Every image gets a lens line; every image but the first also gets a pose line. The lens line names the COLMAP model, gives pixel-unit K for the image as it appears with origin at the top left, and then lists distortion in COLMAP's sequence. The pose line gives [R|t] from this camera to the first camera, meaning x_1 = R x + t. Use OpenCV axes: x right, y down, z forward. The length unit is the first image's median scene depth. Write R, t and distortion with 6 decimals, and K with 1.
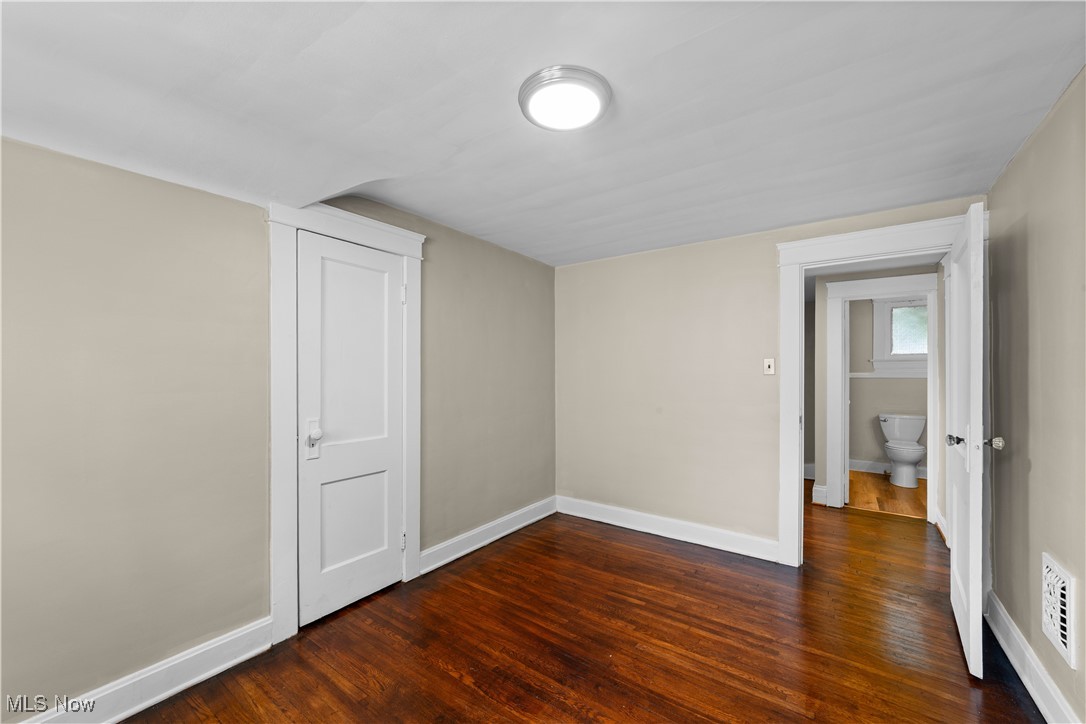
lens RADIAL K [[418.0, 0, 543.9], [0, 418.0, 367.3], [0, 0, 1]] dist [-0.018484, 0.007291]
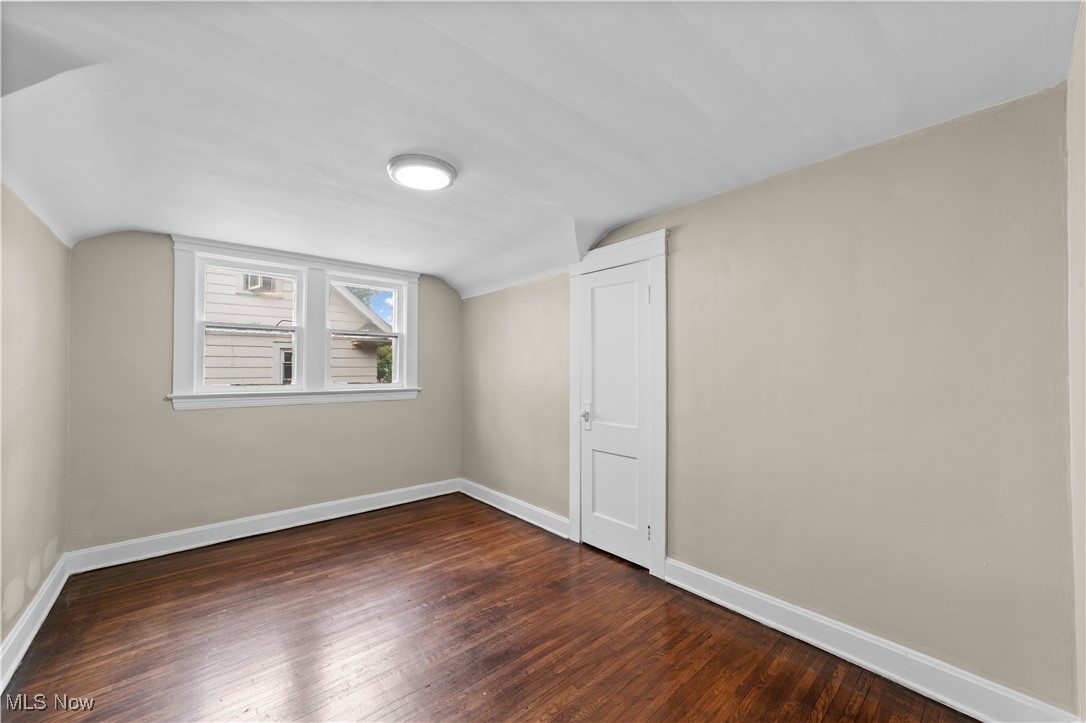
lens RADIAL K [[413.4, 0, 543.0], [0, 413.4, 361.5], [0, 0, 1]] dist [-0.018561, 0.007080]
pose [[-0.220314, -0.016490, -0.975290, 0.856189], [0.008320, 0.999789, -0.018784, 0.008790], [0.975393, -0.012253, -0.220131, 1.141348]]
